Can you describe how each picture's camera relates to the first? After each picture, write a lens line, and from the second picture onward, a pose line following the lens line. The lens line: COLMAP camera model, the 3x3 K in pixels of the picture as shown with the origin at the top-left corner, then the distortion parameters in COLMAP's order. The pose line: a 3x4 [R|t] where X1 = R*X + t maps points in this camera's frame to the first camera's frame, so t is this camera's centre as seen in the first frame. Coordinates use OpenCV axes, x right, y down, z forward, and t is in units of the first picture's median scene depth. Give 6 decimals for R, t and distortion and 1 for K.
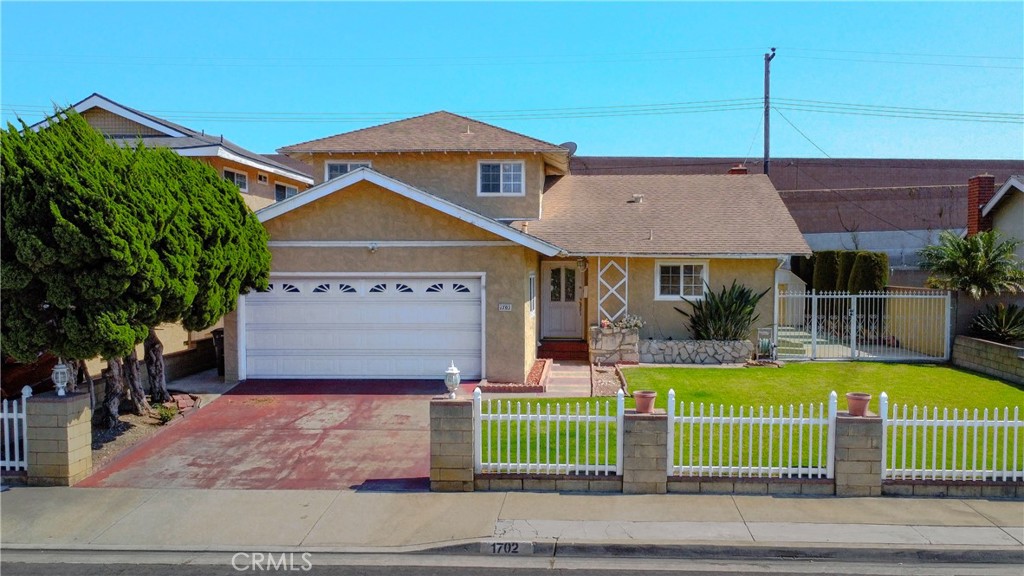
lens RADIAL K [[873.2, 0, 550.5], [0, 873.2, 312.8], [0, 0, 1]] dist [0.003658, -0.000746]
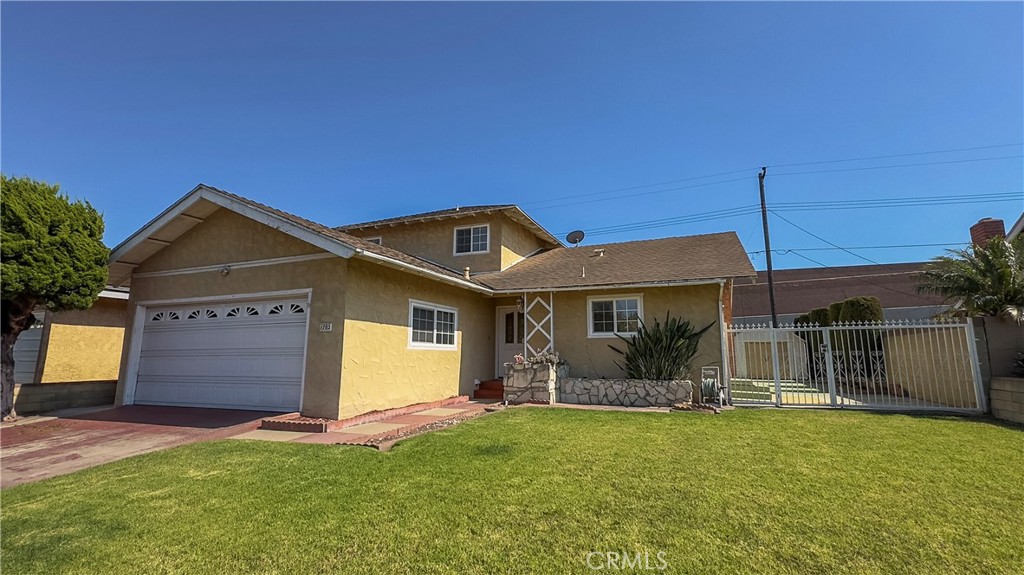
lens RADIAL K [[448.8, 0, 526.6], [0, 448.8, 285.8], [0, 0, 1]] dist [-0.002761, 0.000173]
pose [[0.944431, -0.055547, -0.323983, 0.234079], [-0.013971, 0.977945, -0.208393, 0.036211], [0.328414, 0.201339, 0.922826, 0.539735]]
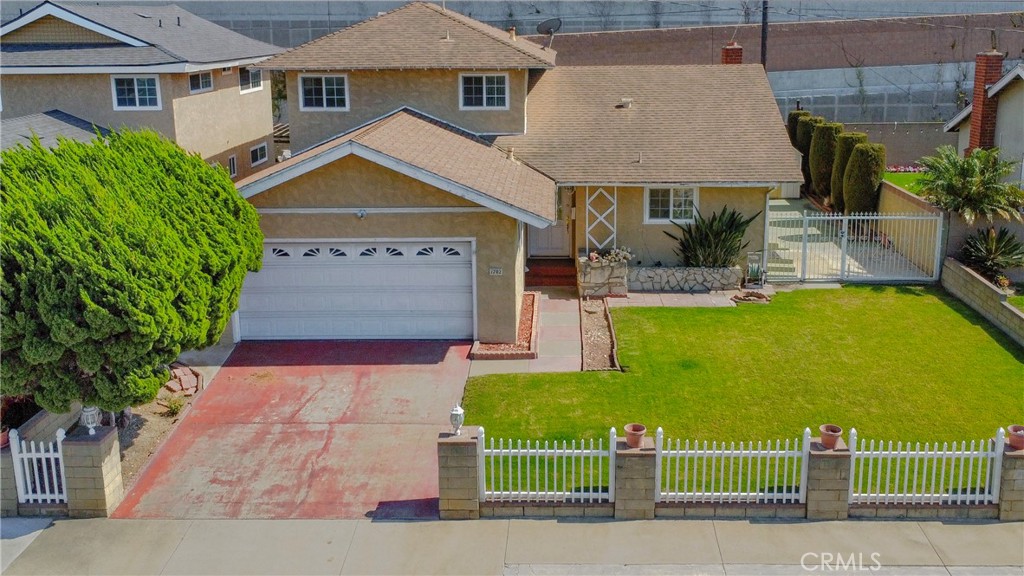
lens RADIAL K [[972.1, 0, 541.2], [0, 972.1, 231.7], [0, 0, 1]] dist [0.003794, 0.000000]
pose [[0.999817, -0.012392, 0.014542, -0.012737], [0.010039, 0.988336, 0.151960, -0.184665], [-0.016256, -0.151786, 0.988280, -0.085829]]
